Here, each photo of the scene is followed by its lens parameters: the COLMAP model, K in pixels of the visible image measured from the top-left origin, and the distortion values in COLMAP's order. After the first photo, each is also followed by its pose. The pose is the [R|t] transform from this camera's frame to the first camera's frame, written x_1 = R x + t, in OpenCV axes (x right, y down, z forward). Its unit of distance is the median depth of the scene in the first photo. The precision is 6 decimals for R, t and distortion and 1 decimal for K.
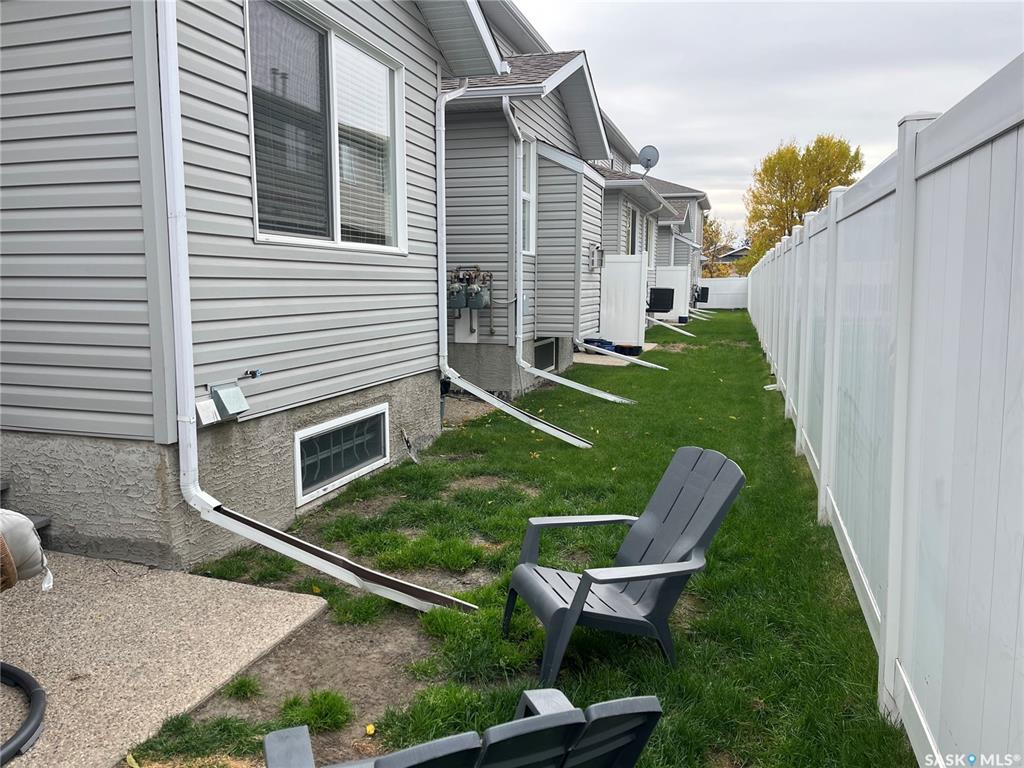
lens RADIAL K [[774.0, 0, 512.0], [0, 774.0, 384.0], [0, 0, 1]] dist [0.093782, -0.124607]
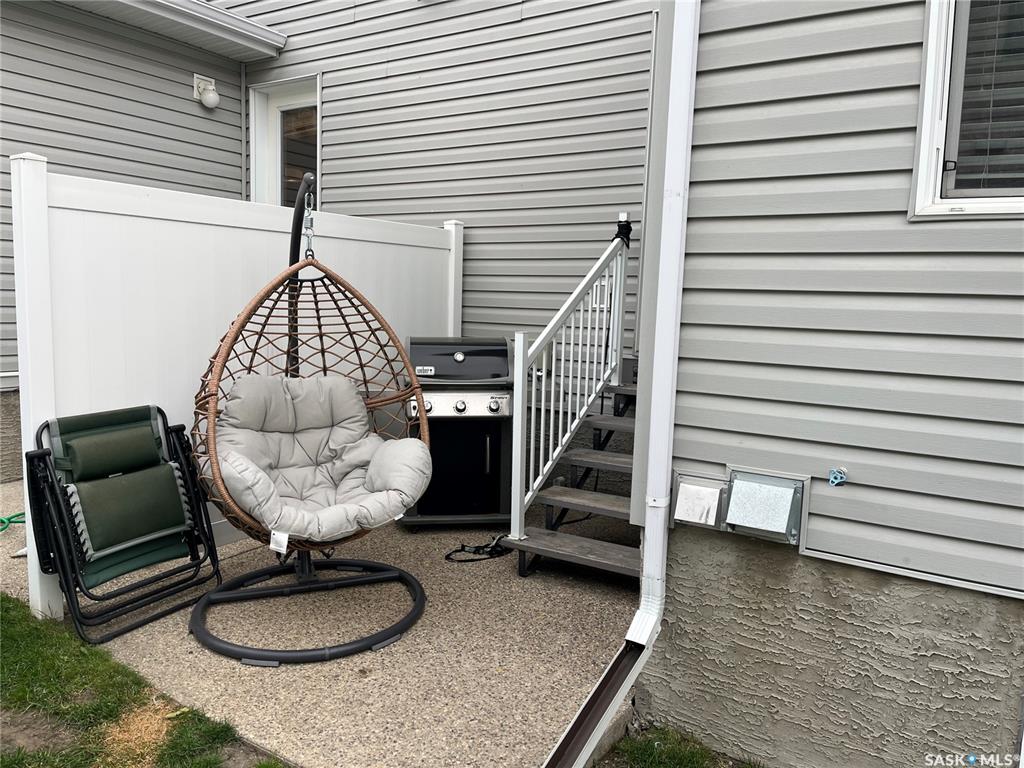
lens RADIAL K [[774.0, 0, 512.0], [0, 774.0, 384.0], [0, 0, 1]] dist [0.093782, -0.124607]
pose [[-0.293600, 0.091490, -0.951540, 0.239337], [-0.156716, 0.977335, 0.142325, -0.123988], [0.942995, 0.190908, -0.272608, 1.011711]]
